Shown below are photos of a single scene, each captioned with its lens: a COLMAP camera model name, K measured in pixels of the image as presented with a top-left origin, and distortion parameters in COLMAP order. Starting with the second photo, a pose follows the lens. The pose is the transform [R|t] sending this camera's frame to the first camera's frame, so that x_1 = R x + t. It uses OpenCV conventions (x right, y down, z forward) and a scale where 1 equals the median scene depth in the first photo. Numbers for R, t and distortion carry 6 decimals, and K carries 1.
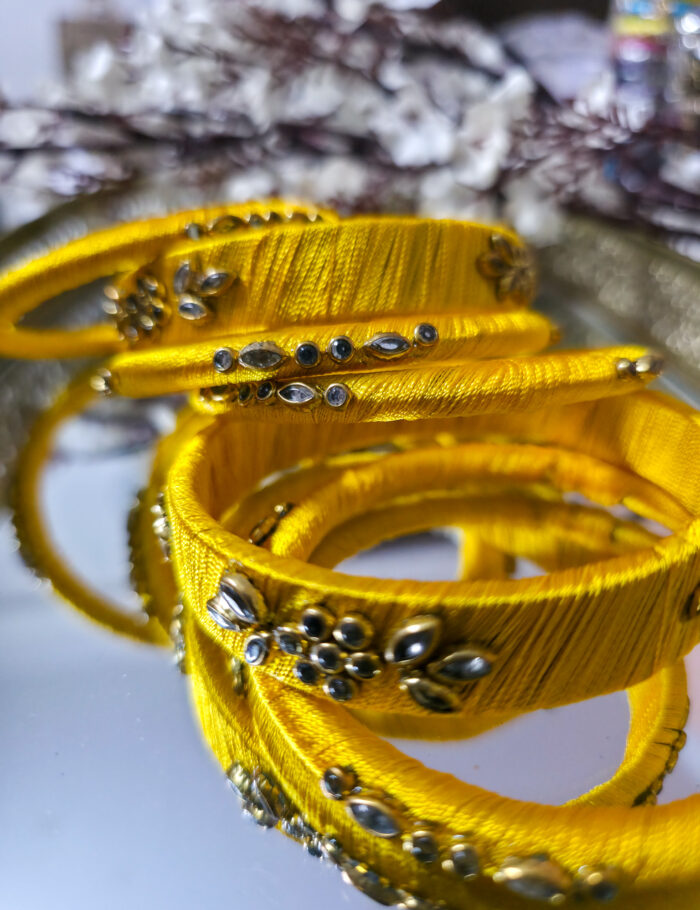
lens RADIAL K [[674.6, 0, 350.4], [0, 674.6, 451.4], [0, 0, 1]] dist [-0.043144, -0.003657]
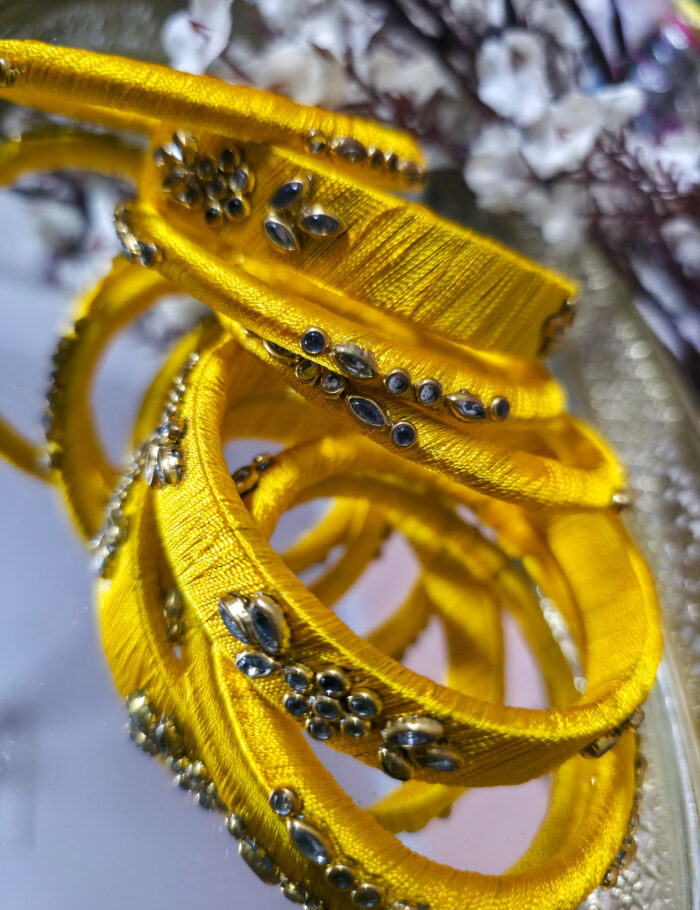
lens RADIAL K [[674.6, 0, 350.4], [0, 674.6, 451.4], [0, 0, 1]] dist [-0.043144, -0.003657]
pose [[0.853911, 0.394431, 0.339499, -0.352772], [-0.472685, 0.860753, 0.188874, -0.181070], [-0.217727, -0.321758, 0.921448, 0.087423]]
